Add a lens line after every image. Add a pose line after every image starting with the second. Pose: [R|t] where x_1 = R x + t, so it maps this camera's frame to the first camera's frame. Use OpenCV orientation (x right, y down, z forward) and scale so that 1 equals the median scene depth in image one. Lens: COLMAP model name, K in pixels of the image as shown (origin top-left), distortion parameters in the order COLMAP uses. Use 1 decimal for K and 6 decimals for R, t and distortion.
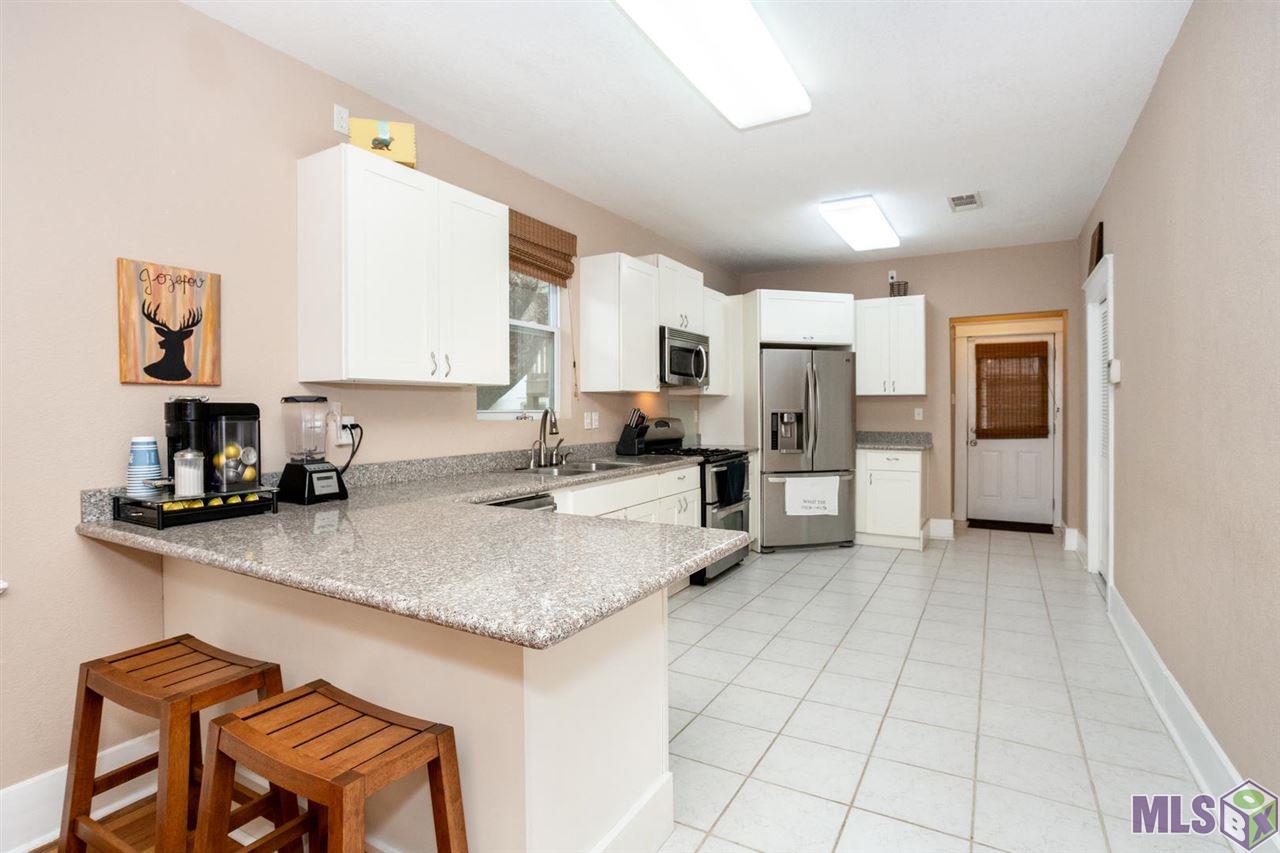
lens RADIAL K [[642.9, 0, 615.5], [0, 642.9, 420.1], [0, 0, 1]] dist [-0.042970, 0.021735]
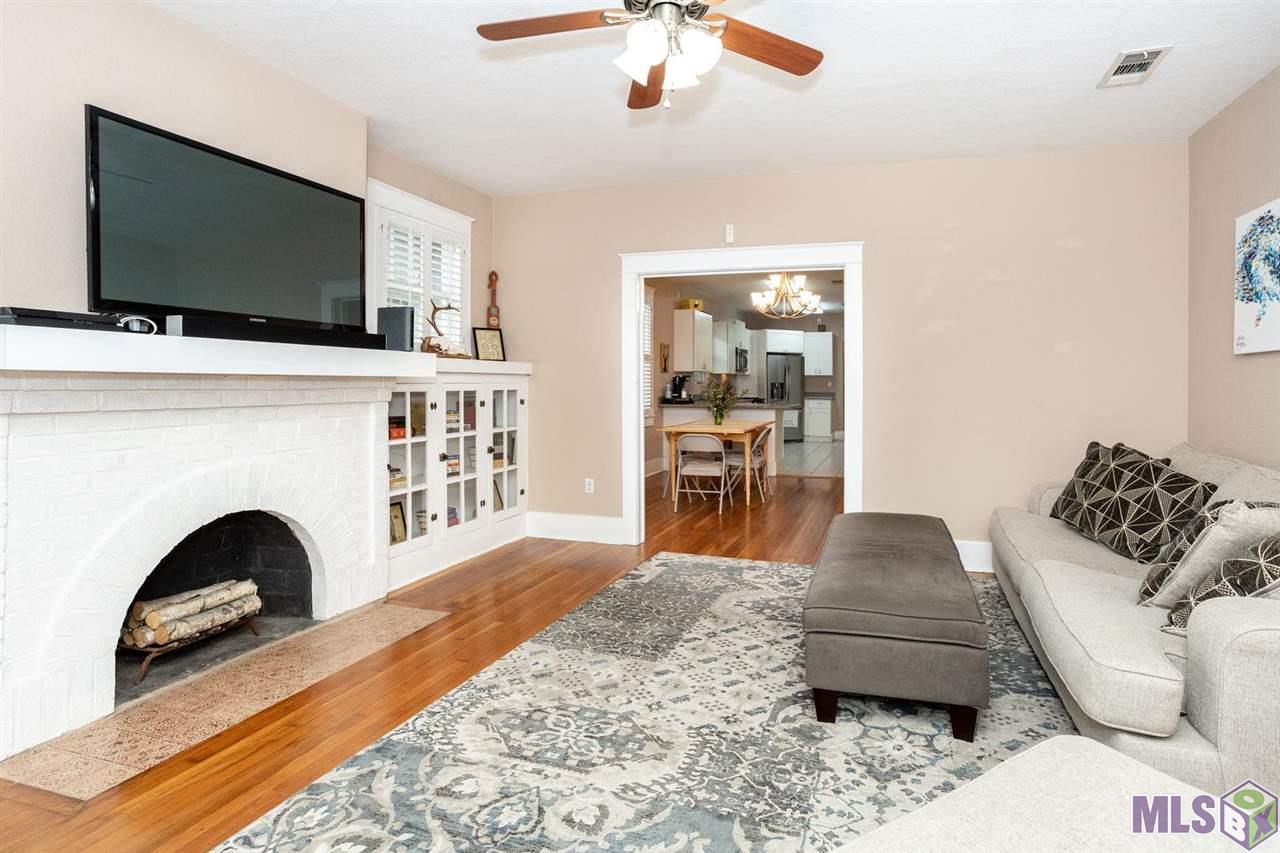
lens RADIAL K [[642.9, 0, 700.0], [0, 642.9, 391.9], [0, 0, 1]] dist [-0.042970, 0.021735]
pose [[0.968453, 0.004589, 0.249154, -0.553648], [-0.003340, 0.999980, -0.005436, 0.033166], [-0.249174, 0.004432, 0.968448, -1.121814]]
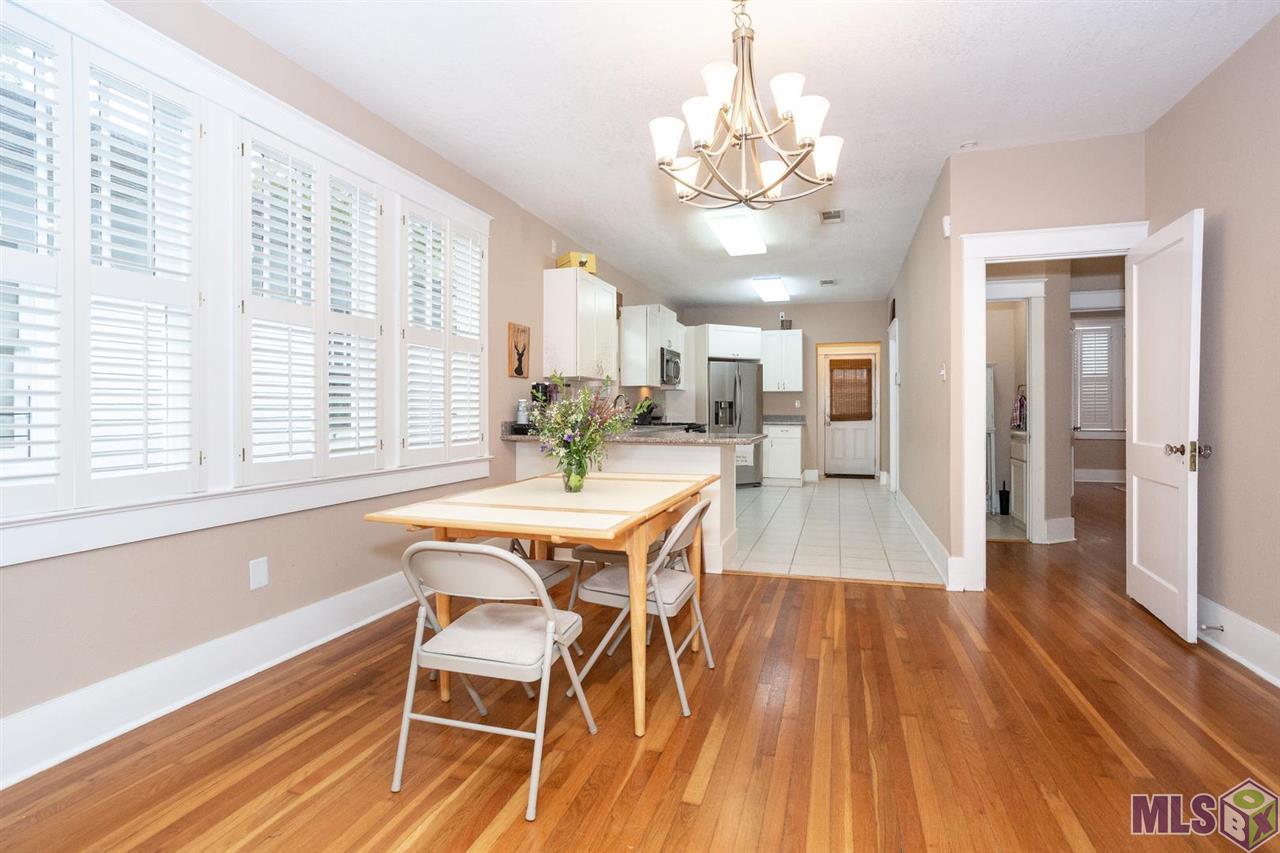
lens RADIAL K [[642.9, 0, 637.8], [0, 642.9, 418.5], [0, 0, 1]] dist [-0.042970, 0.021735]
pose [[0.971675, 0.001397, 0.236317, -0.304238], [-0.000215, 0.999987, -0.005028, 0.037027], [-0.236321, 0.004835, 0.971663, -0.480015]]
